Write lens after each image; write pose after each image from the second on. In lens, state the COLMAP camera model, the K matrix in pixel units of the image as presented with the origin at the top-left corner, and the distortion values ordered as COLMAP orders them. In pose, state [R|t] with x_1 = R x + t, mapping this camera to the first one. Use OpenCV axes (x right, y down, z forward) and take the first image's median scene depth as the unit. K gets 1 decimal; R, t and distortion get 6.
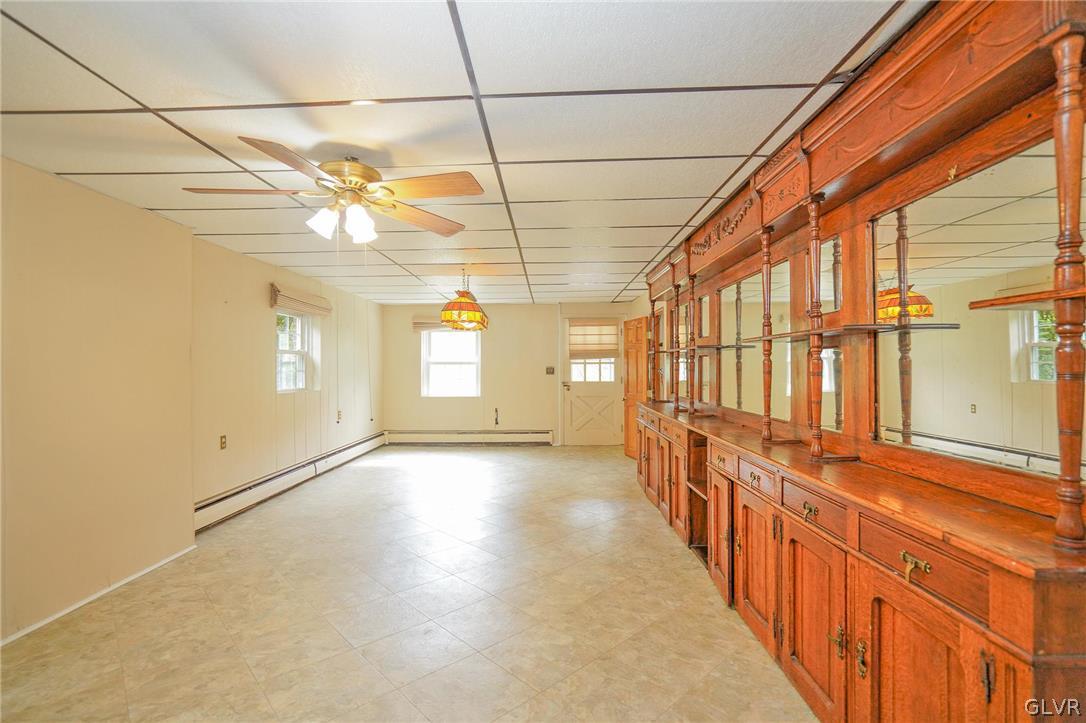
lens RADIAL K [[498.1, 0, 539.2], [0, 498.1, 366.3], [0, 0, 1]] dist [-0.050588, 0.017510]
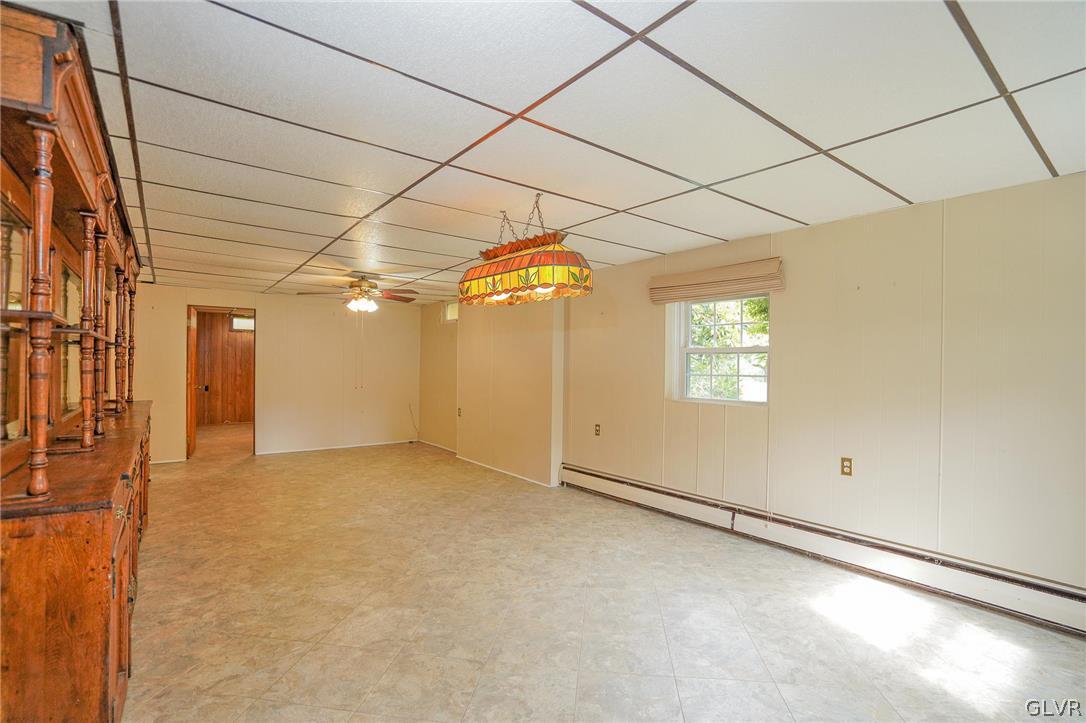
lens RADIAL K [[498.1, 0, 539.2], [0, 498.1, 366.3], [0, 0, 1]] dist [-0.050588, 0.017510]
pose [[-0.780234, -0.001372, -0.625487, 0.244696], [-0.005854, 0.999970, 0.005108, -0.009080], [0.625461, 0.007647, -0.780218, 1.877701]]
